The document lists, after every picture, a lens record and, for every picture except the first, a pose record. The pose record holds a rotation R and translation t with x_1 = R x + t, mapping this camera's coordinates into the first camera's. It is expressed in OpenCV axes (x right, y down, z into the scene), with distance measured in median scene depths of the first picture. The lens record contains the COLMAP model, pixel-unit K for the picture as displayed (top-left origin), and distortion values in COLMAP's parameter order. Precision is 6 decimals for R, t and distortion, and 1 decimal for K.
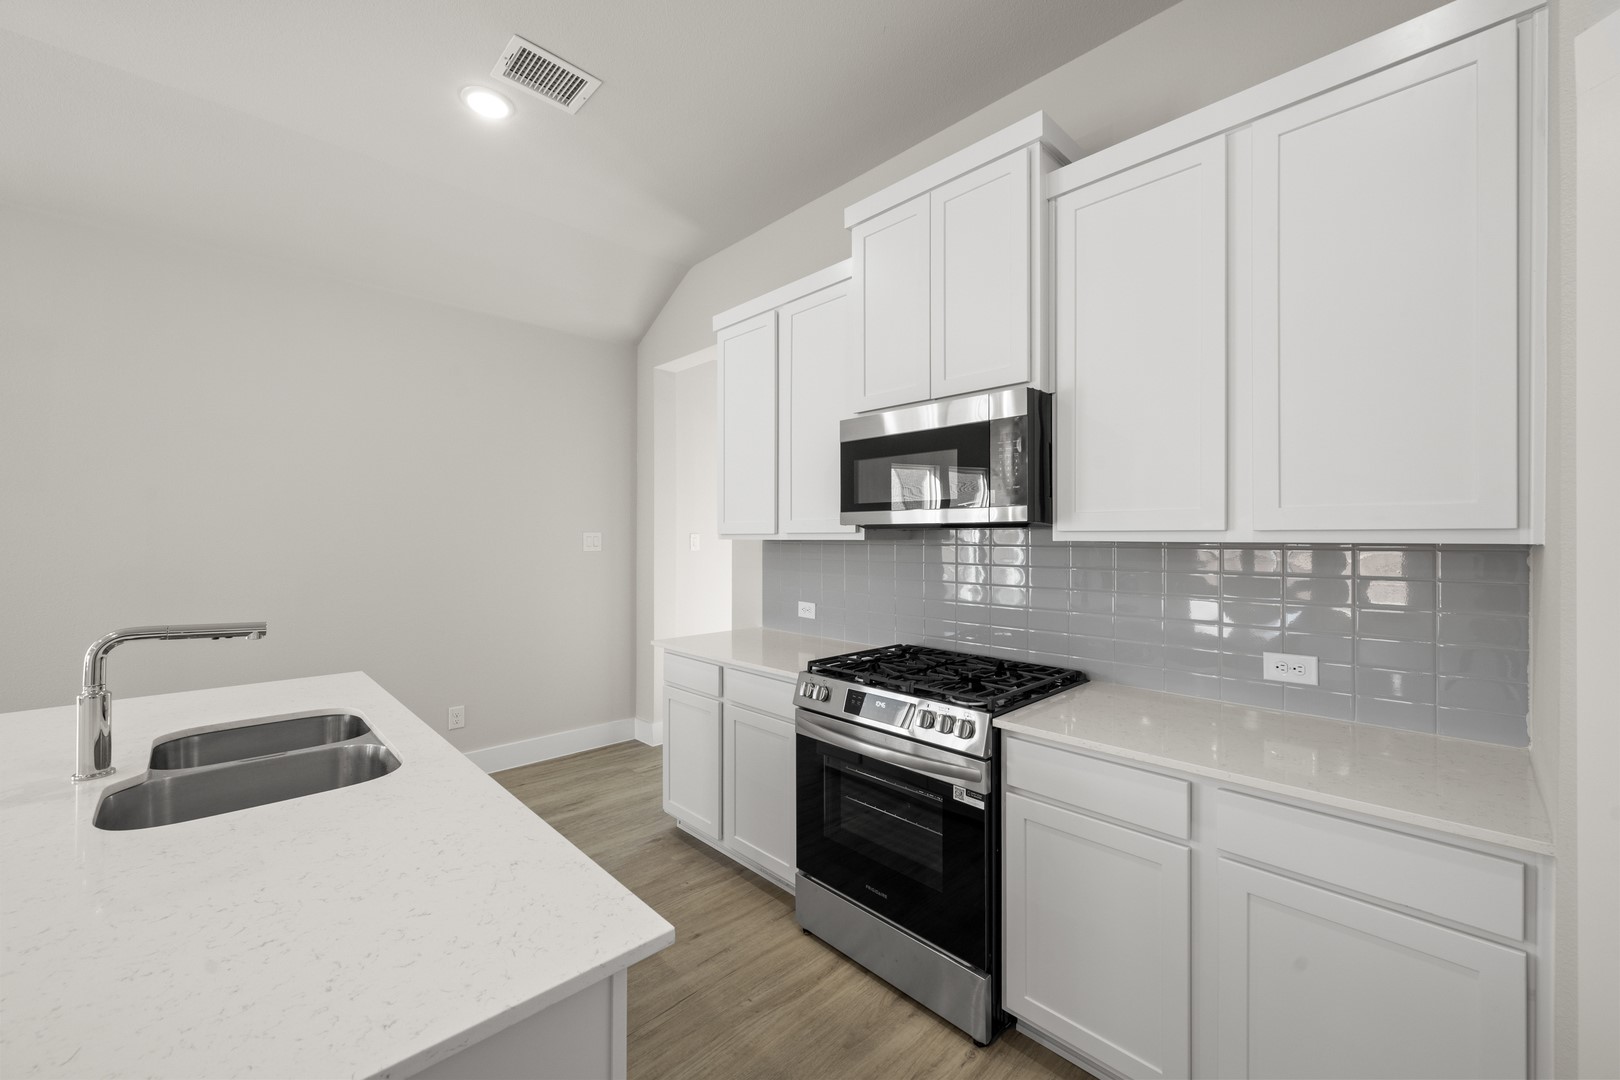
lens RADIAL K [[636.6, 0, 813.8], [0, 636.6, 536.2], [0, 0, 1]] dist [-0.000668, 0.000512]
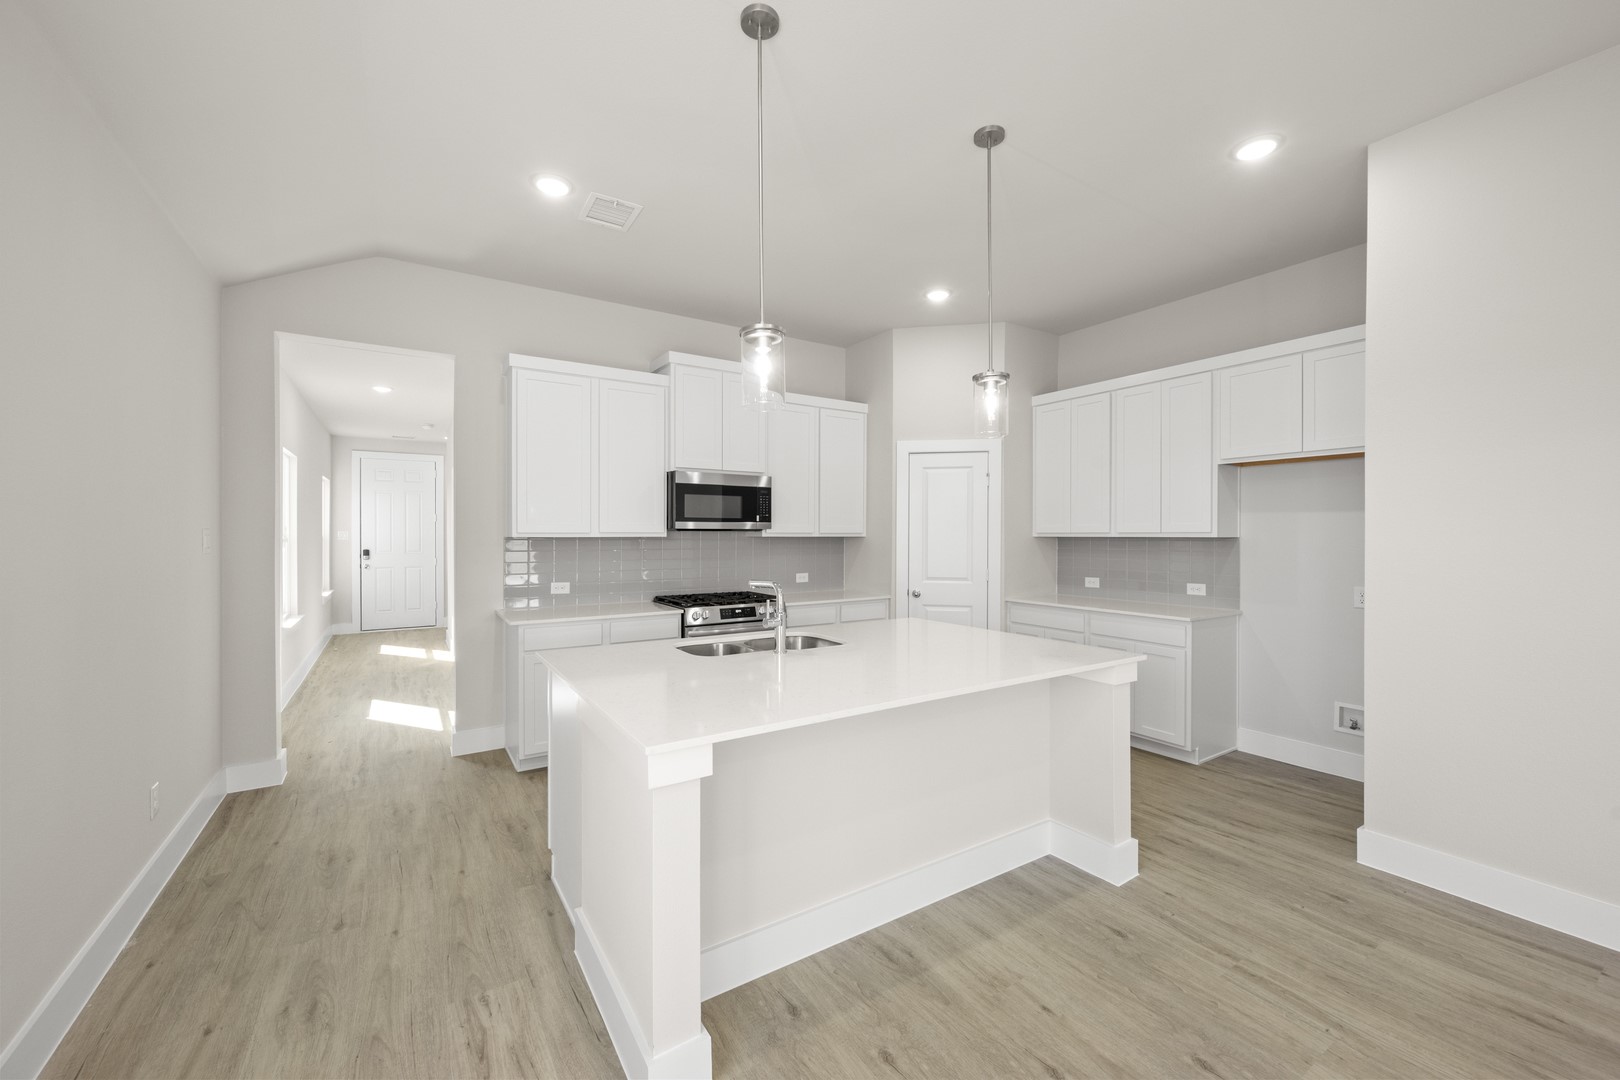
lens RADIAL K [[636.6, 0, 813.8], [0, 636.6, 536.2], [0, 0, 1]] dist [-0.000668, 0.000512]
pose [[0.191920, -0.009351, 0.981366, -2.083541], [-0.006724, 0.999919, 0.010843, -0.023072], [-0.981388, -0.008680, 0.191841, 0.335771]]
